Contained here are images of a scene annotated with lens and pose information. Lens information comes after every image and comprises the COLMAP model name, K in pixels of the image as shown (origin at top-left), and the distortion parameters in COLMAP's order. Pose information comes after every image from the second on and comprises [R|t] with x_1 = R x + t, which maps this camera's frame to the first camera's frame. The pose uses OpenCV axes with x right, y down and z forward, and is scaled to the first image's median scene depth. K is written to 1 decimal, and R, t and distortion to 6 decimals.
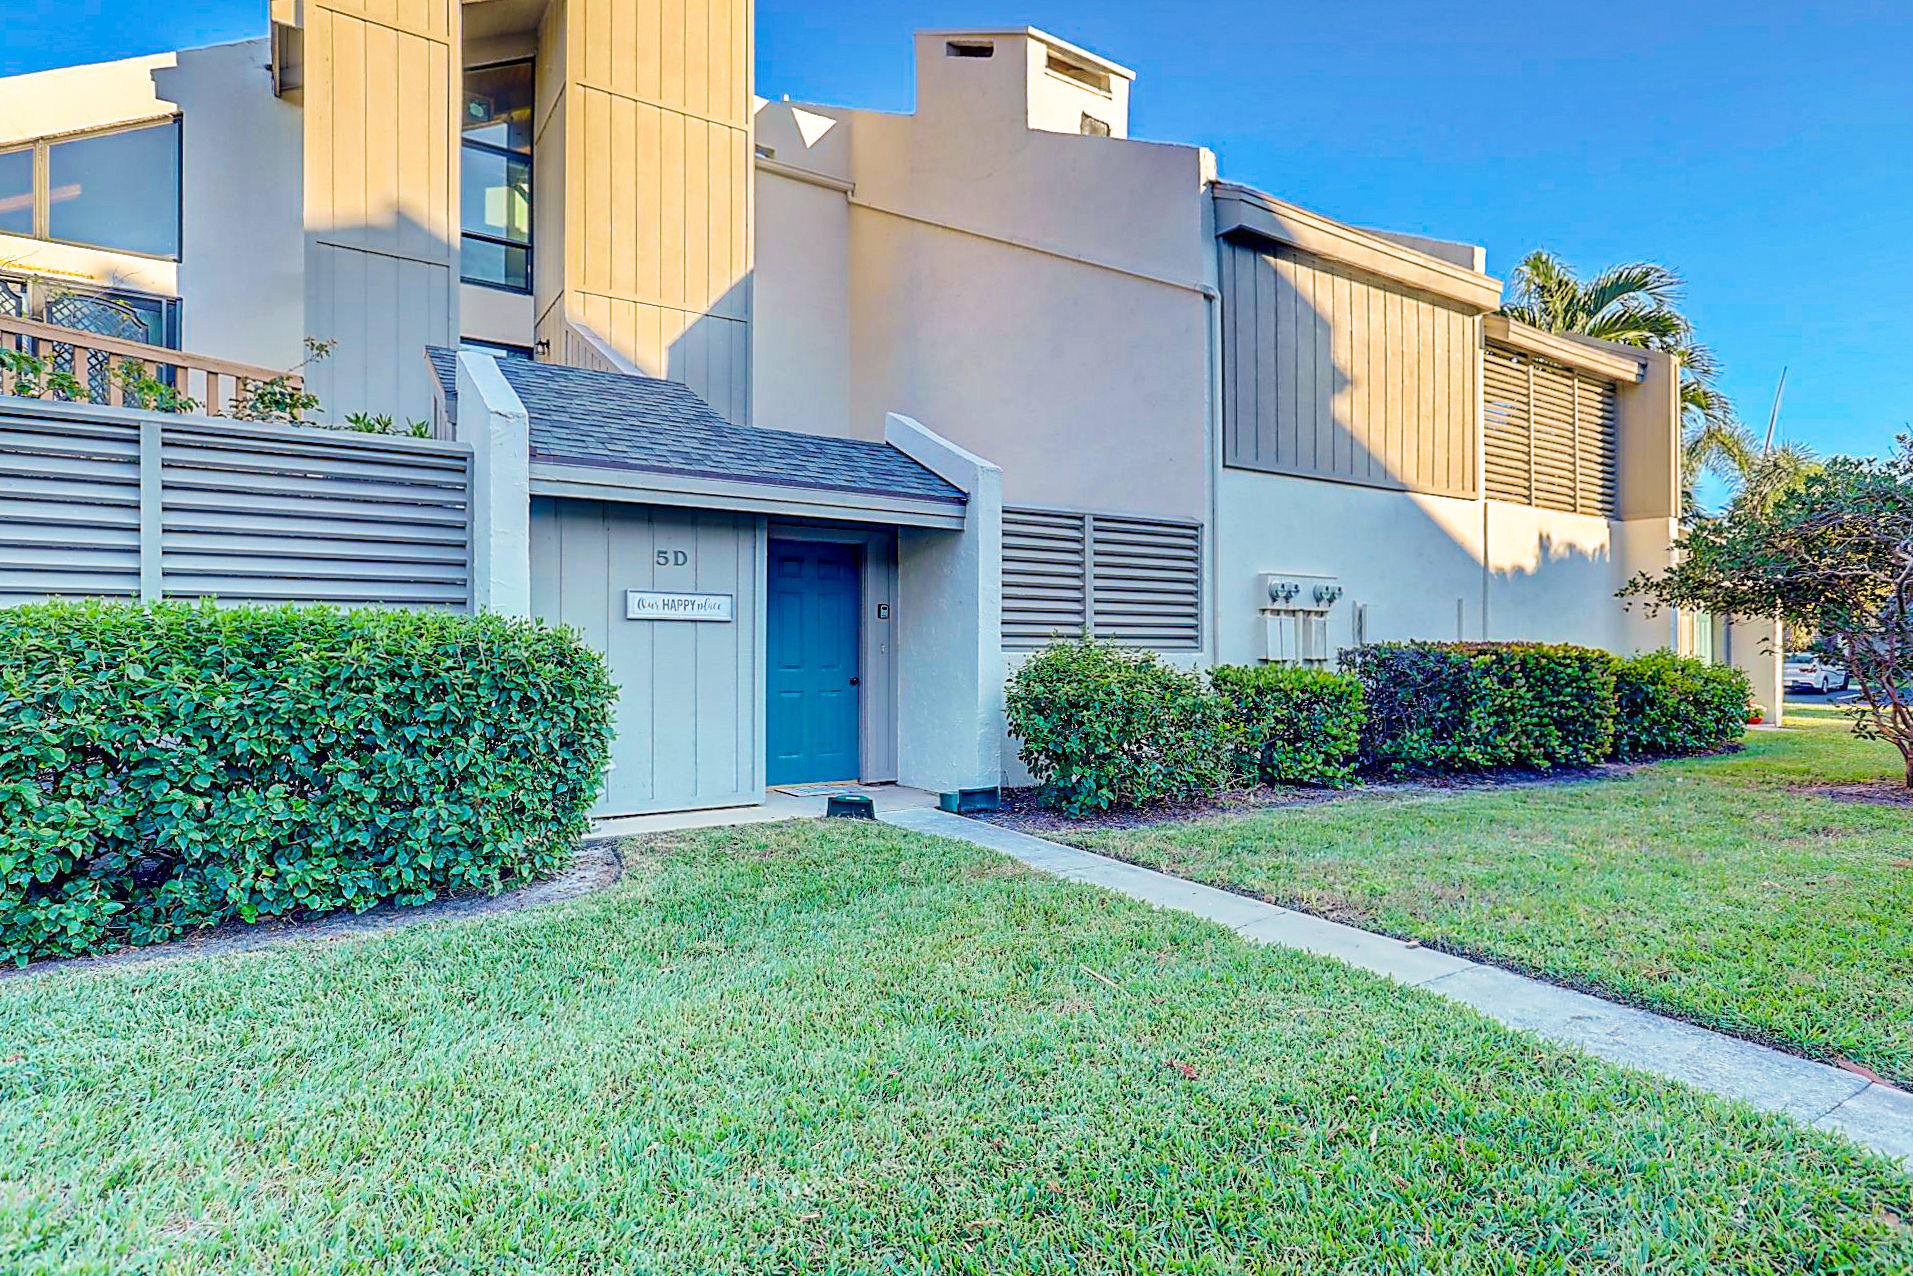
lens RADIAL K [[1136.6, 0, 956.5], [0, 1136.6, 638.0], [0, 0, 1]] dist [0.006686, -0.000504]
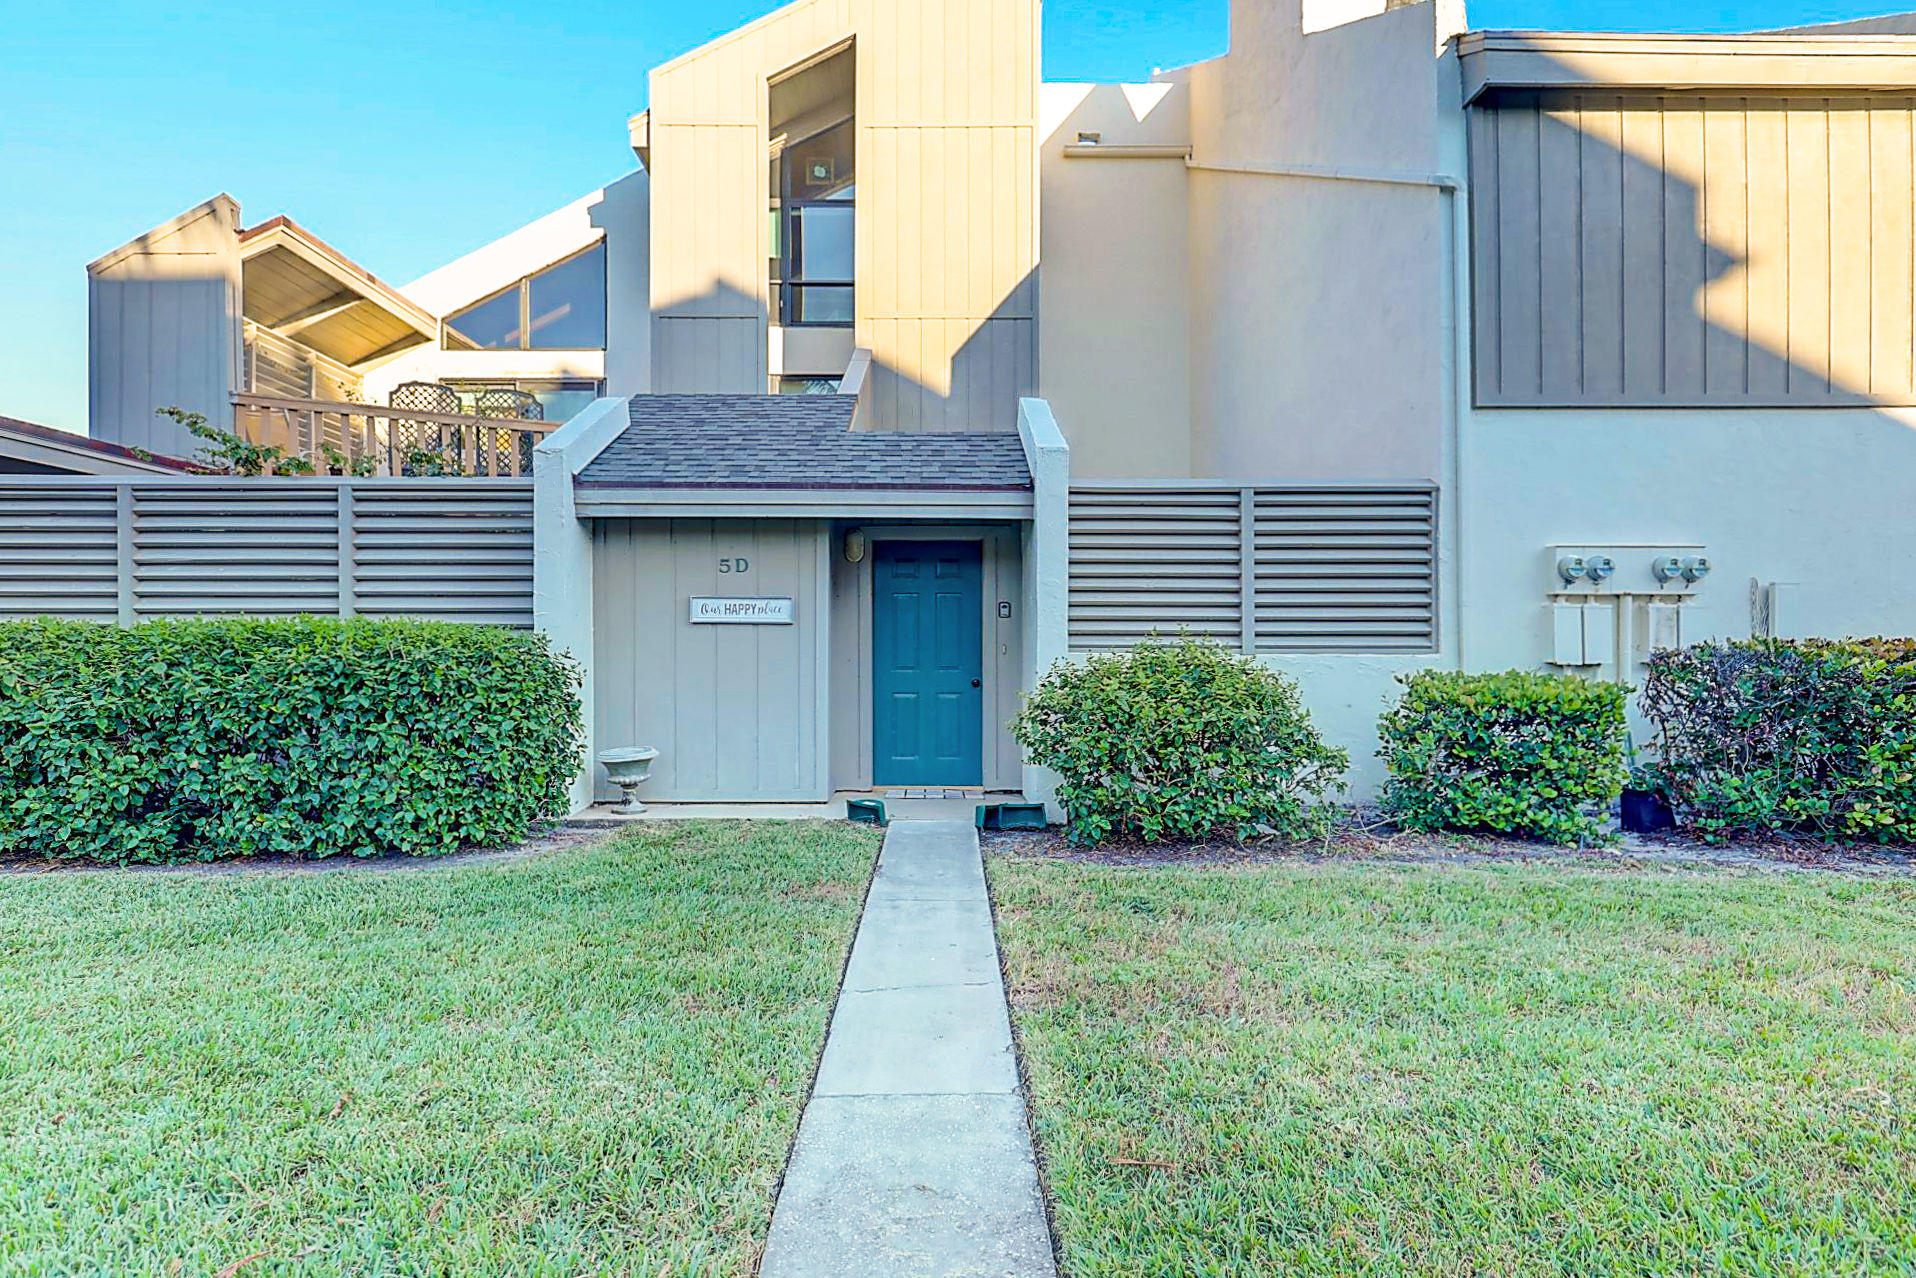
lens RADIAL K [[1138.4, 0, 958.0], [0, 1138.4, 639.0], [0, 0, 1]] dist [0.006686, -0.000504]
pose [[0.814175, -0.006398, -0.580585, 0.410362], [0.007390, 0.999972, -0.000656, 0.000878], [0.580573, -0.003756, 0.814200, 0.188781]]
